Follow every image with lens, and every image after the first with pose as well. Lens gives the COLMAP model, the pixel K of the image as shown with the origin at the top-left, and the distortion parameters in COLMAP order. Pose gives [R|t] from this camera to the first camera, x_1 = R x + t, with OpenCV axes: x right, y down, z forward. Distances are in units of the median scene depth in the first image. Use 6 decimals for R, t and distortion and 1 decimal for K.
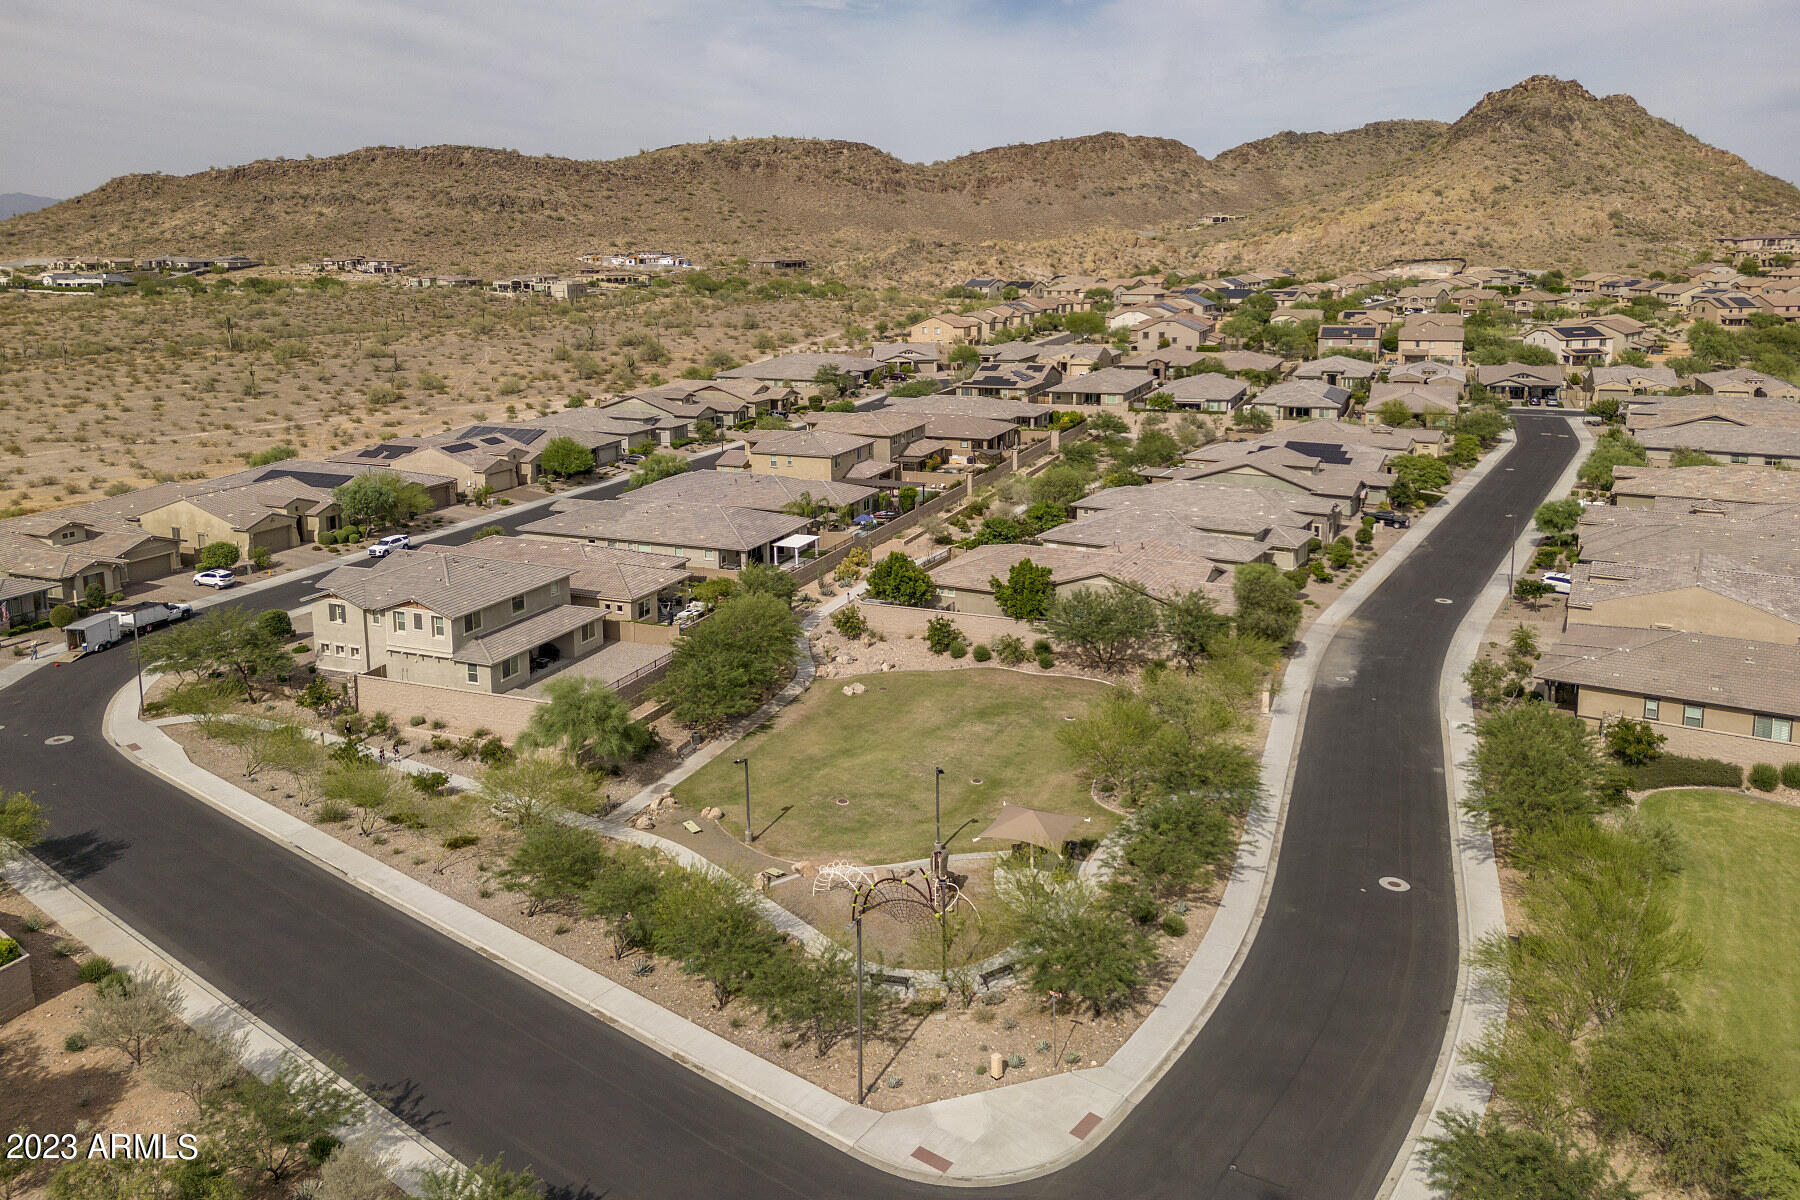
lens RADIAL K [[1312.9, 0, 871.6], [0, 1312.9, 522.0], [0, 0, 1]] dist [0.078161, -0.055671]
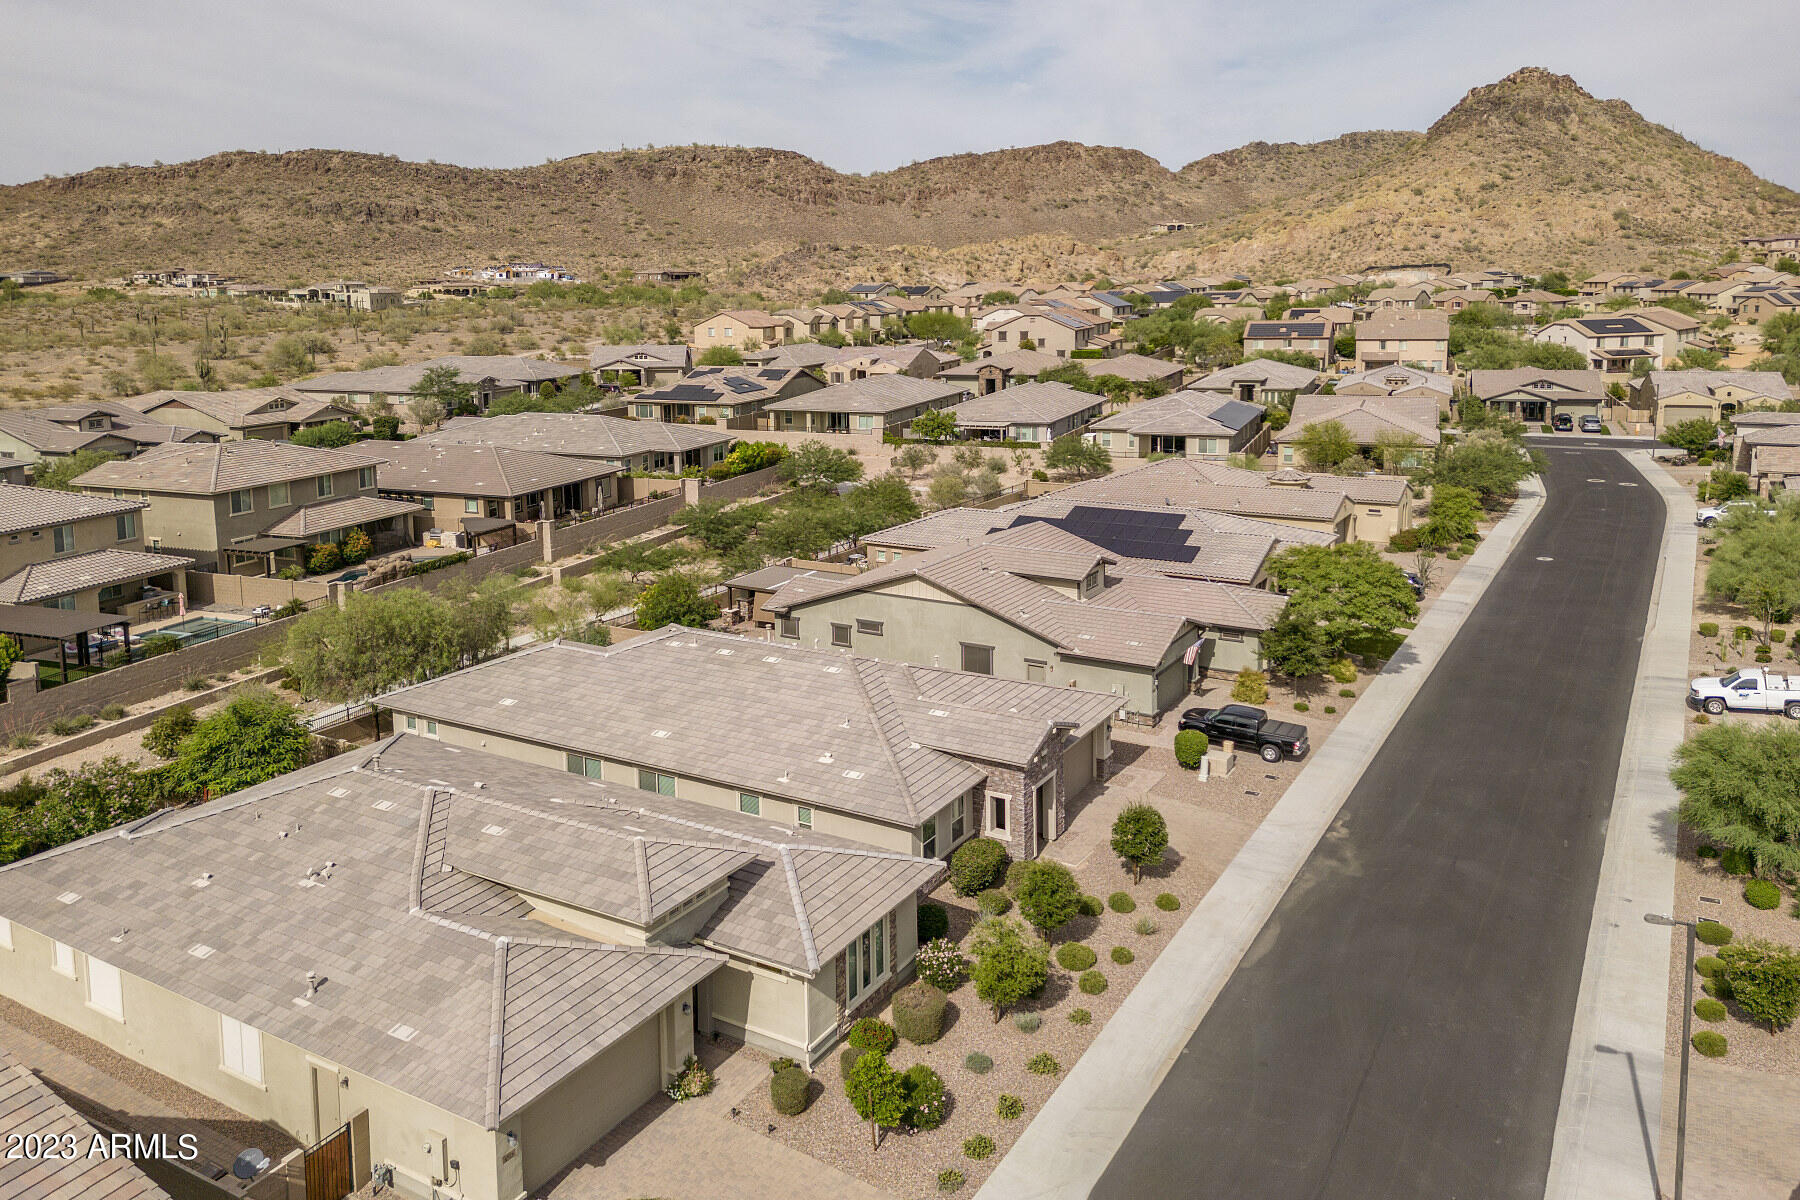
lens RADIAL K [[1312.9, 0, 909.2], [0, 1312.9, 503.2], [0, 0, 1]] dist [0.078161, -0.055671]
pose [[0.999590, -0.006869, 0.027798, 0.077815], [0.007993, 0.999145, -0.040557, -0.013901], [-0.027495, 0.040762, 0.998790, 0.172951]]
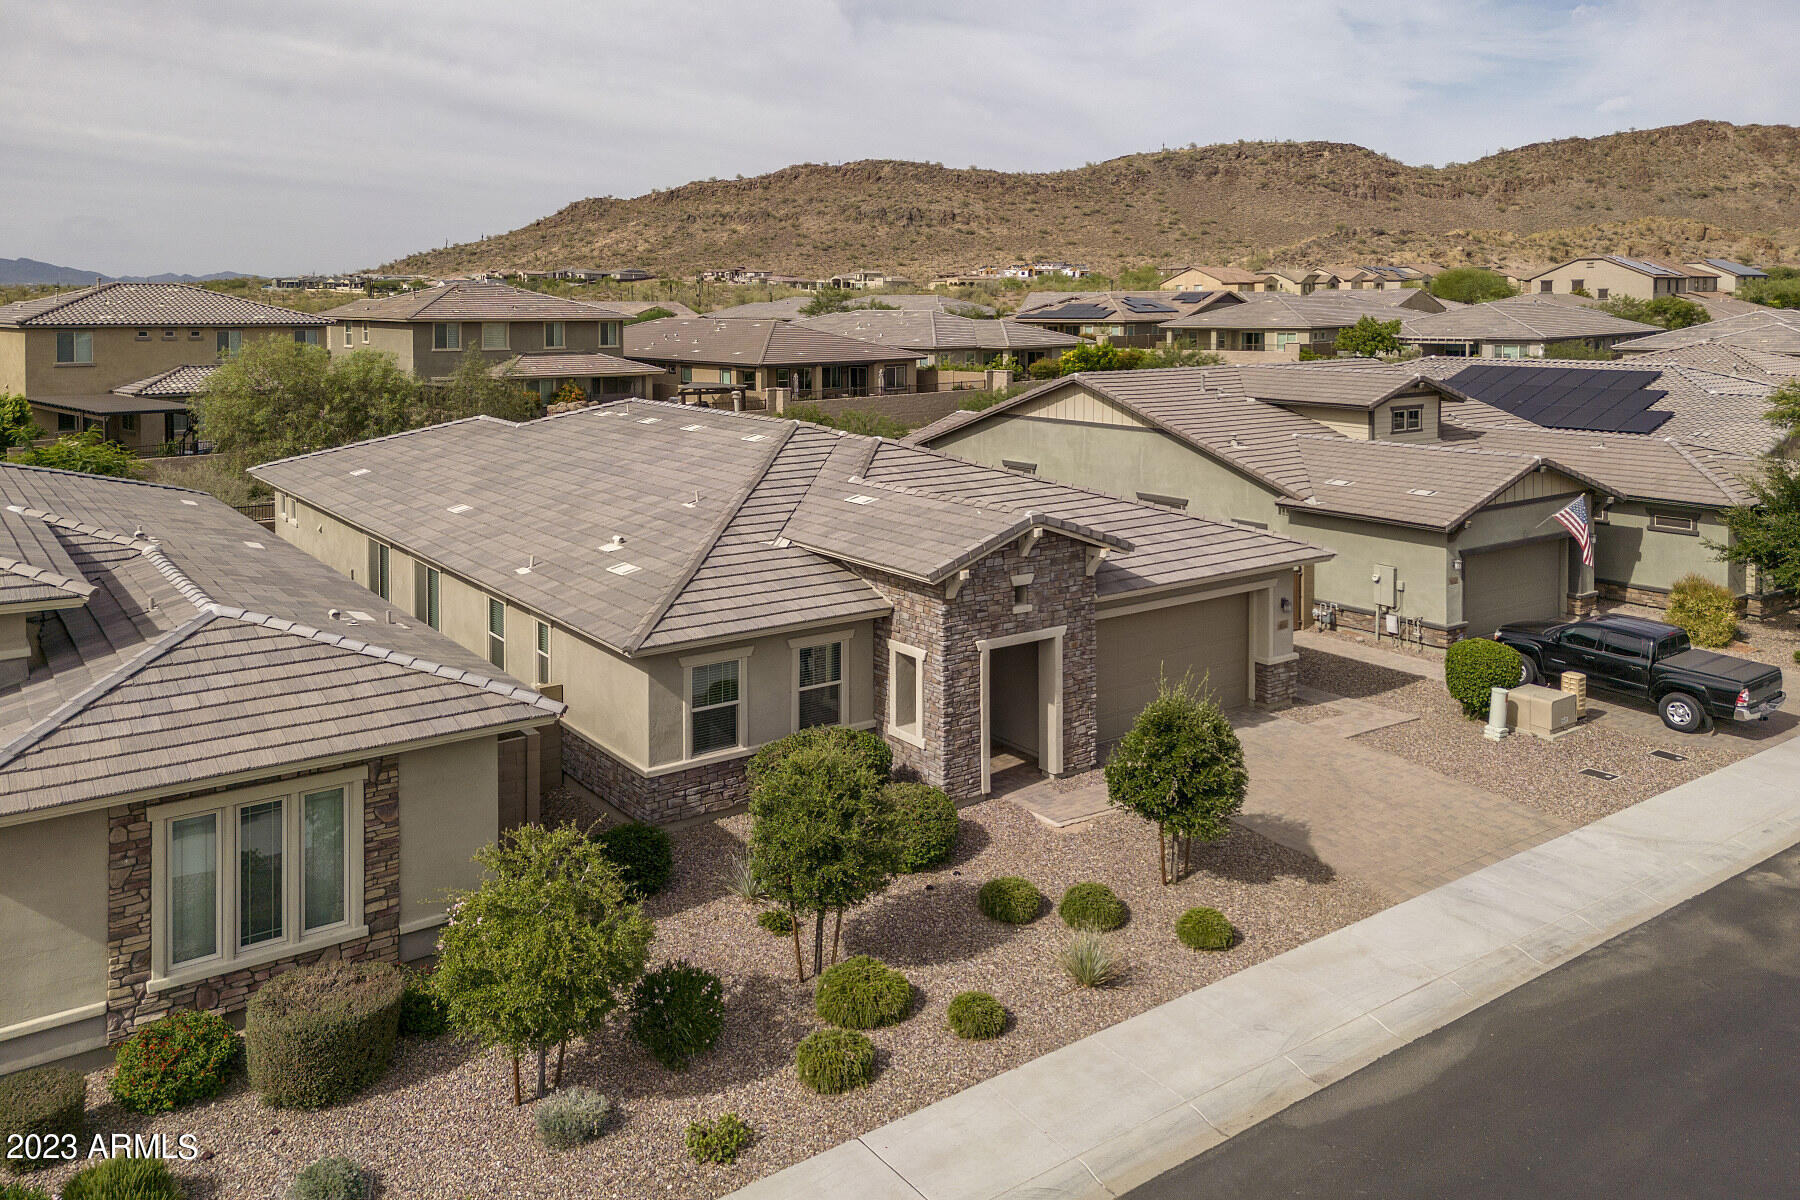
lens RADIAL K [[1386.4, 0, 897.8], [0, 1386.4, 417.8], [0, 0, 1]] dist [0.053764, -0.002969]
pose [[0.927996, 0.041299, -0.370294, 0.099620], [-0.087811, 0.990085, -0.109637, -0.001608], [0.362095, 0.134259, 0.922422, 0.214961]]
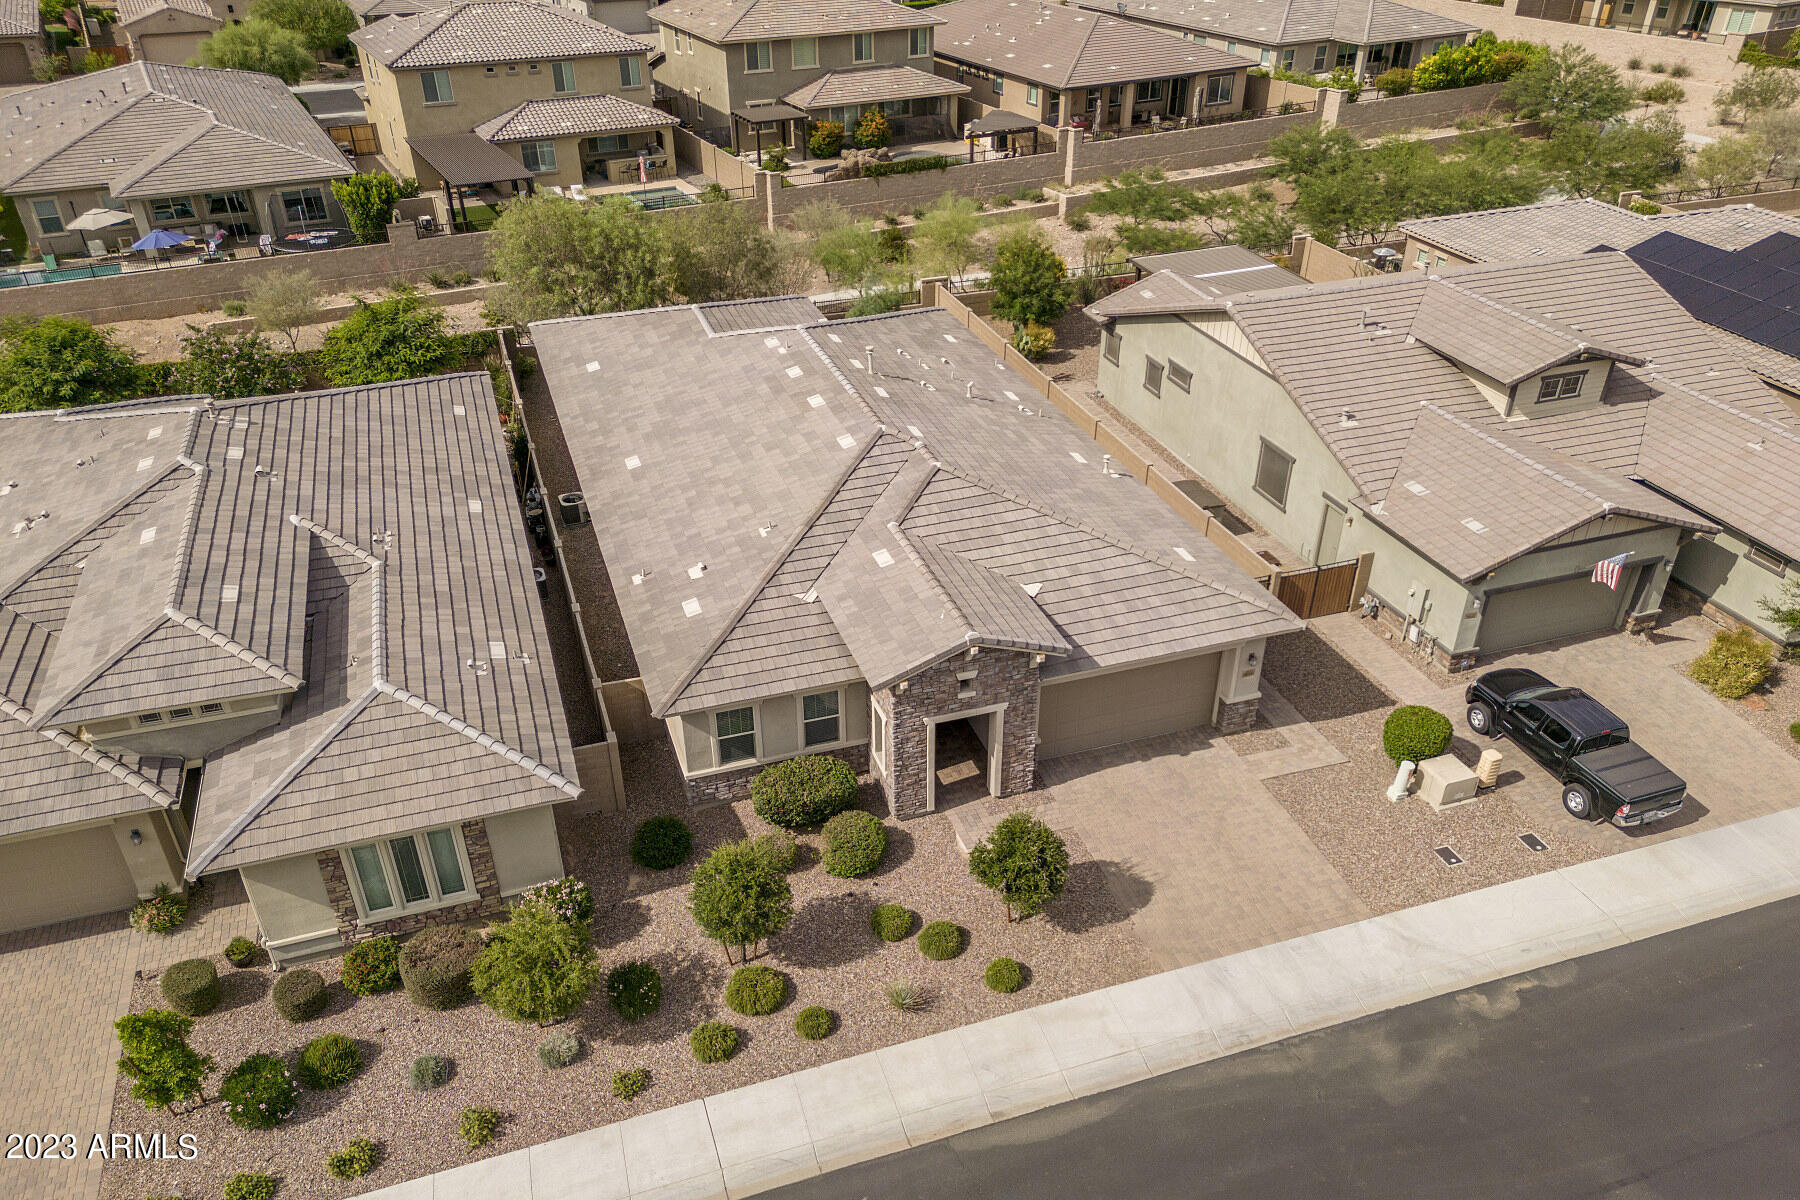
lens RADIAL K [[1312.9, 0, 898.3], [0, 1312.9, 706.3], [0, 0, 1]] dist [0.078161, -0.055671]
pose [[0.775047, 0.363132, -0.517143, 0.112042], [-0.135284, 0.894768, 0.425545, -0.021261], [0.617252, -0.259857, 0.742613, 0.215815]]
